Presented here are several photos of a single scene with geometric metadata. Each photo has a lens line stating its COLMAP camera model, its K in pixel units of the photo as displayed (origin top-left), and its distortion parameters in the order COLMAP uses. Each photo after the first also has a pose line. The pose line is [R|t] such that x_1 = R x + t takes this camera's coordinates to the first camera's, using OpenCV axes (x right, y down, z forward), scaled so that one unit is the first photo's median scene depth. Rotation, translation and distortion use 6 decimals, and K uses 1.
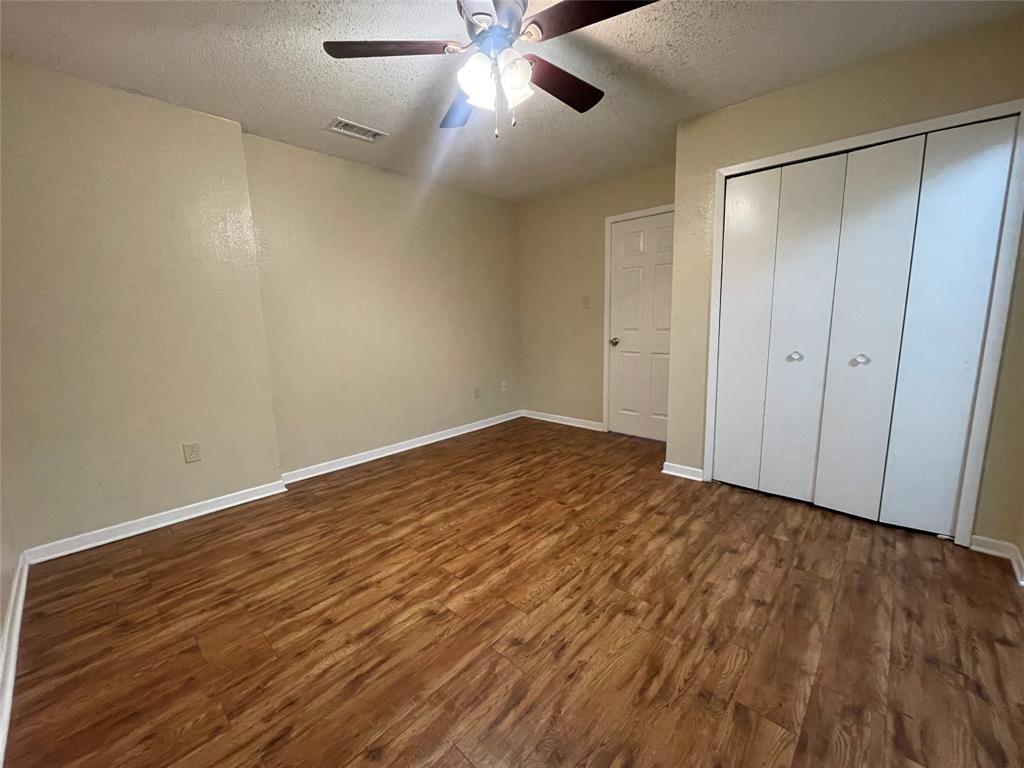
lens RADIAL K [[412.6, 0, 512.0], [0, 412.6, 384.0], [0, 0, 1]] dist [-0.000114, -0.000118]
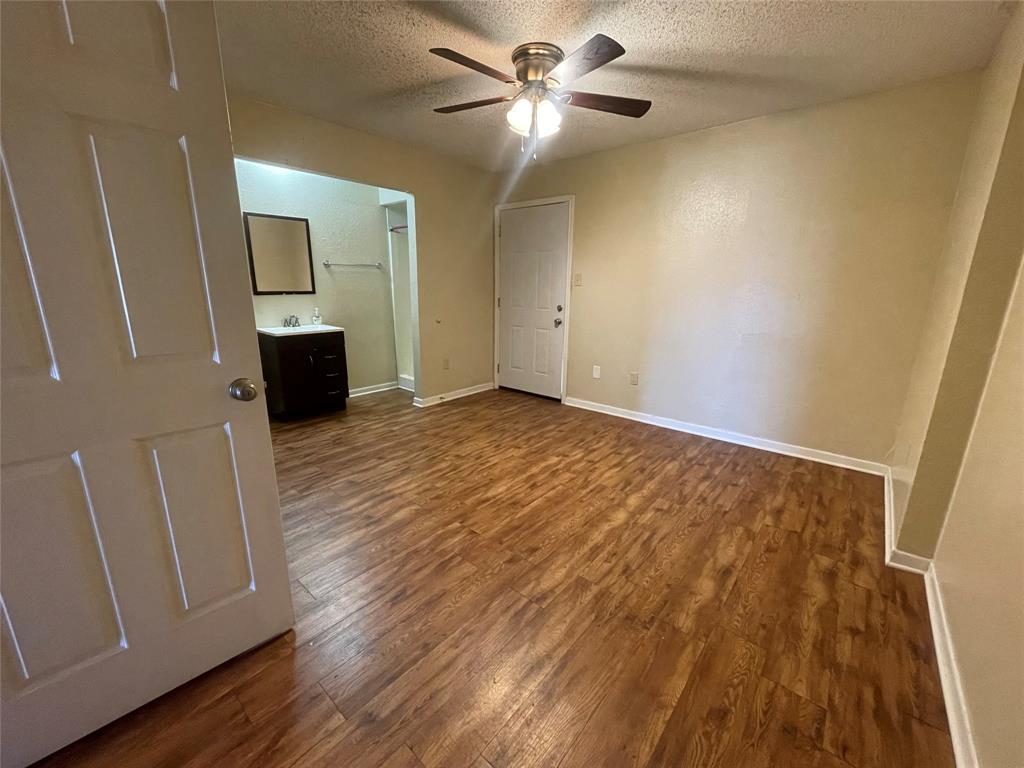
lens RADIAL K [[412.6, 0, 512.0], [0, 412.6, 384.0], [0, 0, 1]] dist [-0.000114, -0.000118]
pose [[-0.998810, 0.021773, -0.043651, 0.089919], [0.002870, 0.919536, 0.392996, -0.356859], [0.048696, 0.392403, -0.918504, 1.991127]]
